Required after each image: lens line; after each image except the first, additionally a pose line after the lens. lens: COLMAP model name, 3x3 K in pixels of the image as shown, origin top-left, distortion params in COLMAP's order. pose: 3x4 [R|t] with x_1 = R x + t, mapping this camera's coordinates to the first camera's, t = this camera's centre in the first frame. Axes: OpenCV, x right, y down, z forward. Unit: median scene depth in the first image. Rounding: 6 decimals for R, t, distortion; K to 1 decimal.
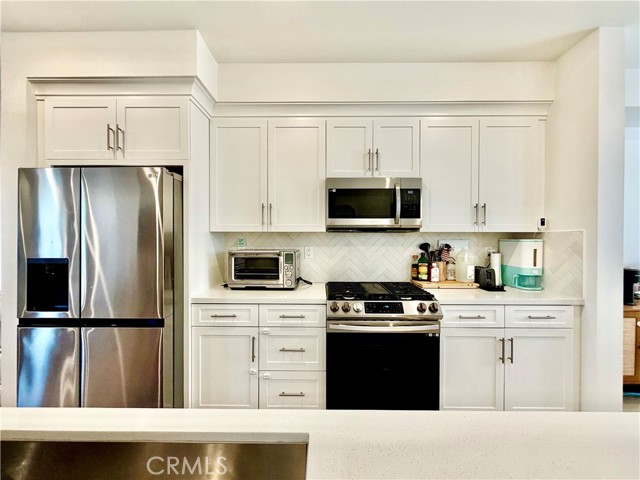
lens RADIAL K [[255.0, 0, 320.0], [0, 255.0, 240.0], [0, 0, 1]] dist [0.000473, 0.000039]
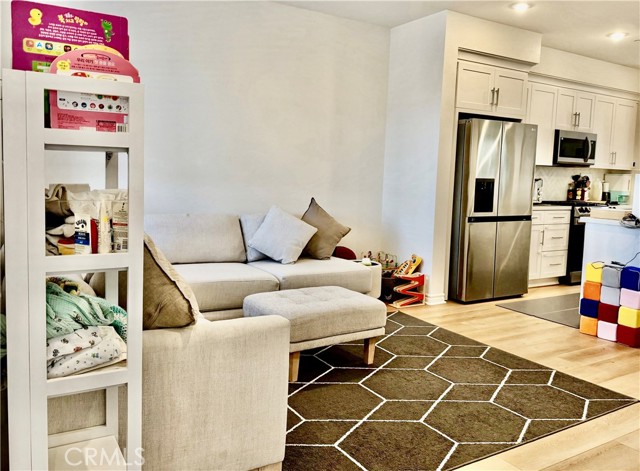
lens RADIAL K [[541.8, 0, 320.0], [0, 541.8, 235.5], [0, 0, 1]] dist [0.000963, 0.000033]
pose [[0.849296, -0.034121, 0.526814, -2.810344], [-0.029161, 0.993353, 0.111349, 0.060120], [-0.527112, -0.109931, 0.842656, -0.995428]]
